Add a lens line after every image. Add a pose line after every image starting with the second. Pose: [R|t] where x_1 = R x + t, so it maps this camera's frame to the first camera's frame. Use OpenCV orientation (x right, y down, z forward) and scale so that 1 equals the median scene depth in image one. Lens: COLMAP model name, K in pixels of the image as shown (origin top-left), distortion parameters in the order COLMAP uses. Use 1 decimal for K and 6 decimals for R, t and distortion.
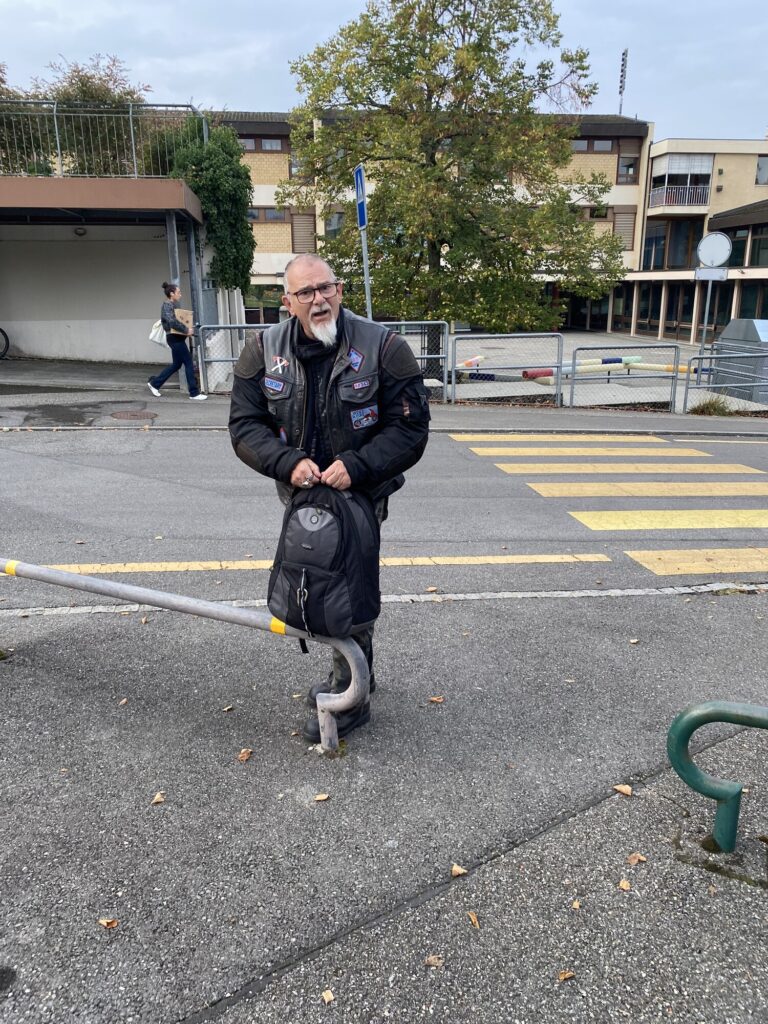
lens RADIAL K [[779.2, 0, 382.9], [0, 779.2, 514.3], [0, 0, 1]] dist [0.028360, -0.027141]
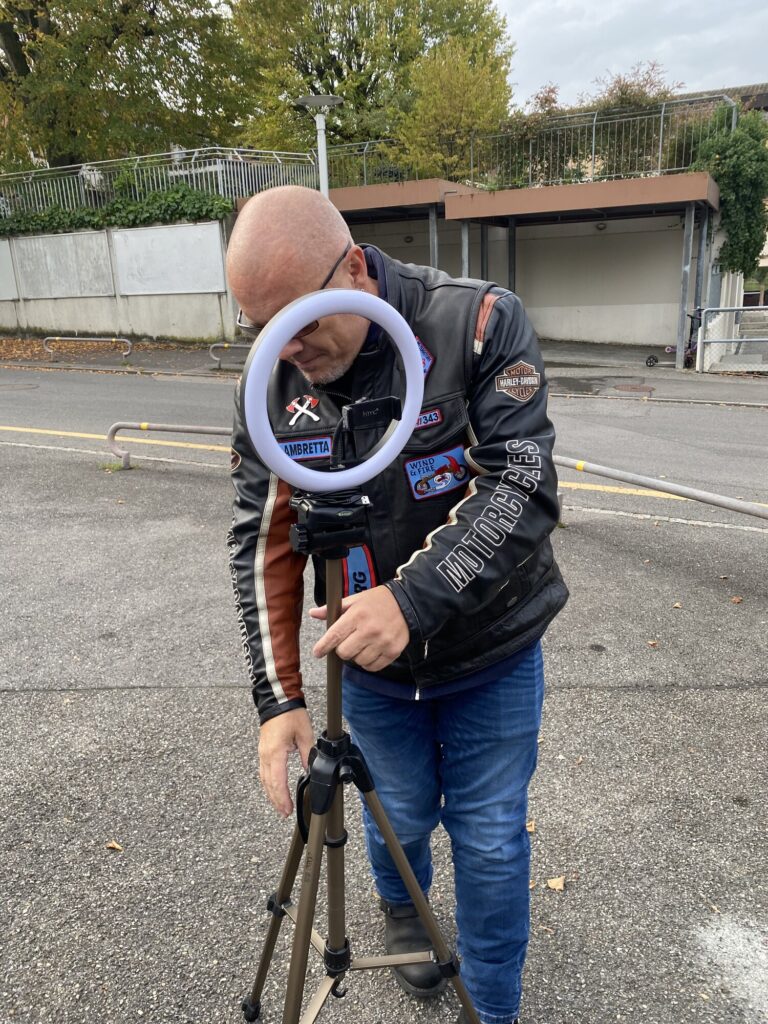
lens RADIAL K [[779.2, 0, 382.9], [0, 779.2, 514.3], [0, 0, 1]] dist [0.028360, -0.027141]
pose [[0.835568, 0.129997, -0.533786, 0.005226], [-0.121828, 0.991255, 0.050702, 0.029236], [0.535709, 0.022665, 0.844098, -0.105743]]
